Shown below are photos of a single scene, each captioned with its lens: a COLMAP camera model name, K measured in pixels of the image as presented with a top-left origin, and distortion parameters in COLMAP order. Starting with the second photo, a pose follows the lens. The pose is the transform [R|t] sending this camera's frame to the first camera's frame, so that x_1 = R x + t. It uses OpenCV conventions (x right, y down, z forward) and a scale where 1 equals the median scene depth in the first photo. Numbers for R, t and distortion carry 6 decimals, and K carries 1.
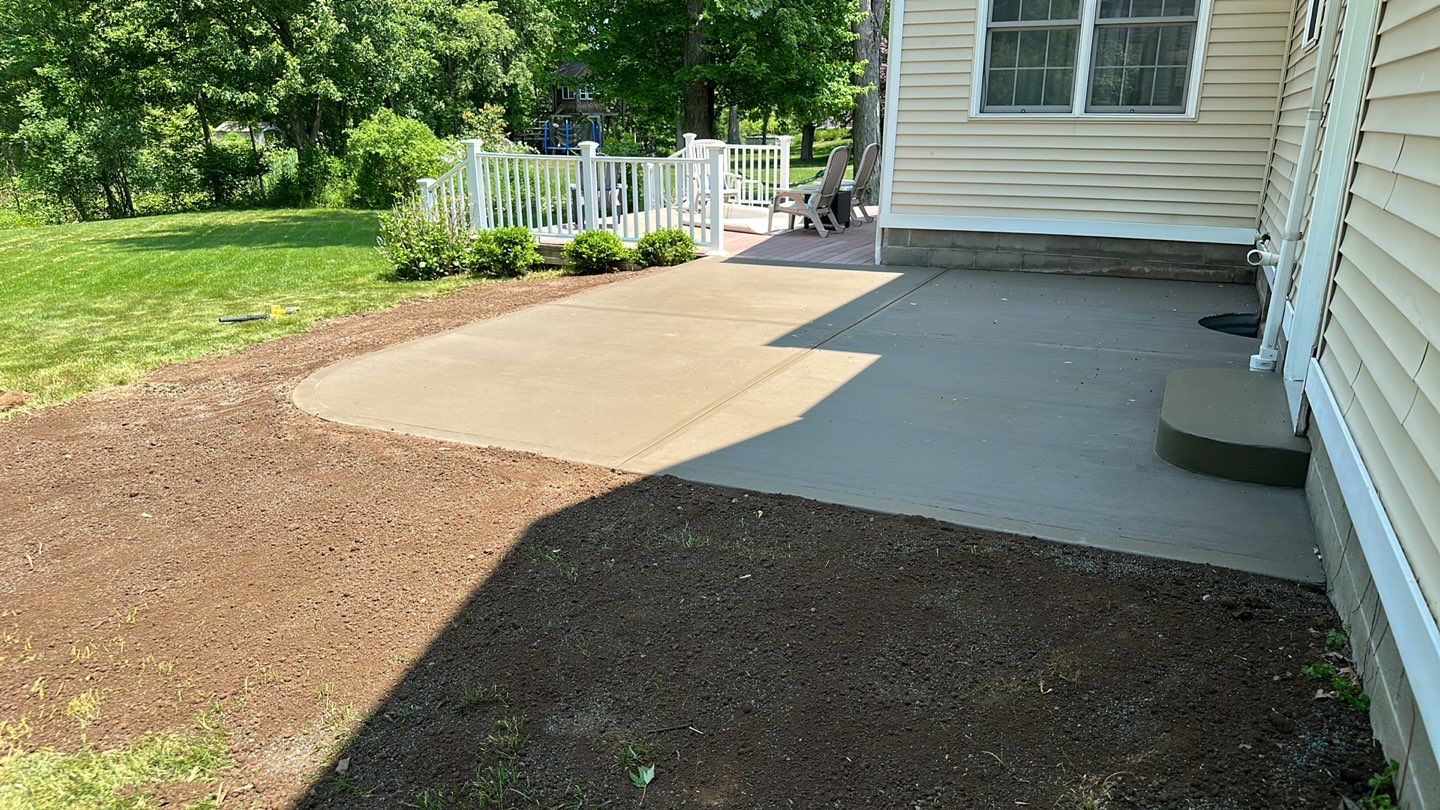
lens RADIAL K [[974.3, 0, 707.5], [0, 974.3, 397.6], [0, 0, 1]] dist [-0.007469, -0.009810]
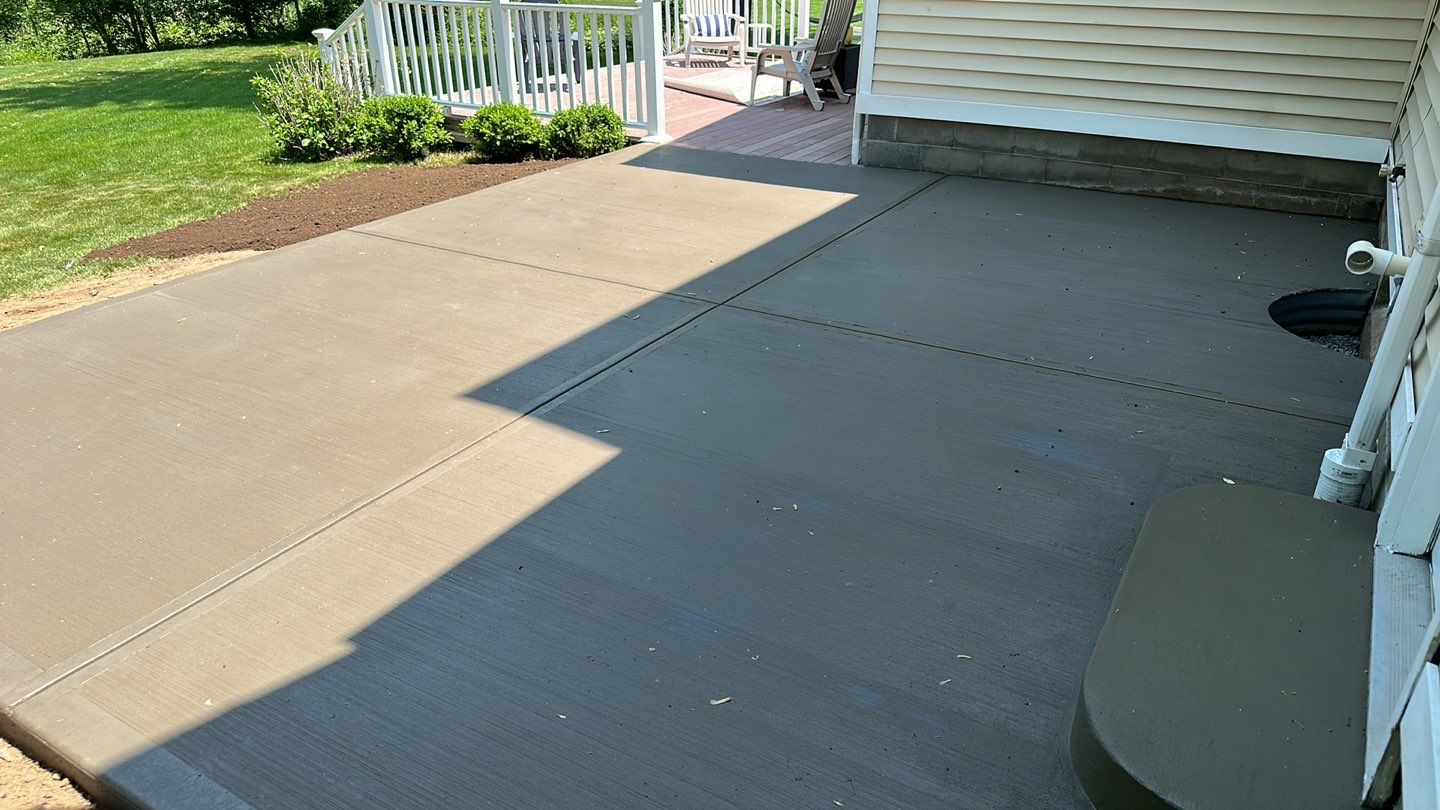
lens RADIAL K [[974.3, 0, 734.0], [0, 974.3, 416.5], [0, 0, 1]] dist [-0.007469, -0.009810]
pose [[0.997185, 0.036790, -0.065331, 0.128561], [-0.024179, 0.982578, 0.184271, -0.076008], [0.070973, -0.182173, 0.980702, 0.217371]]
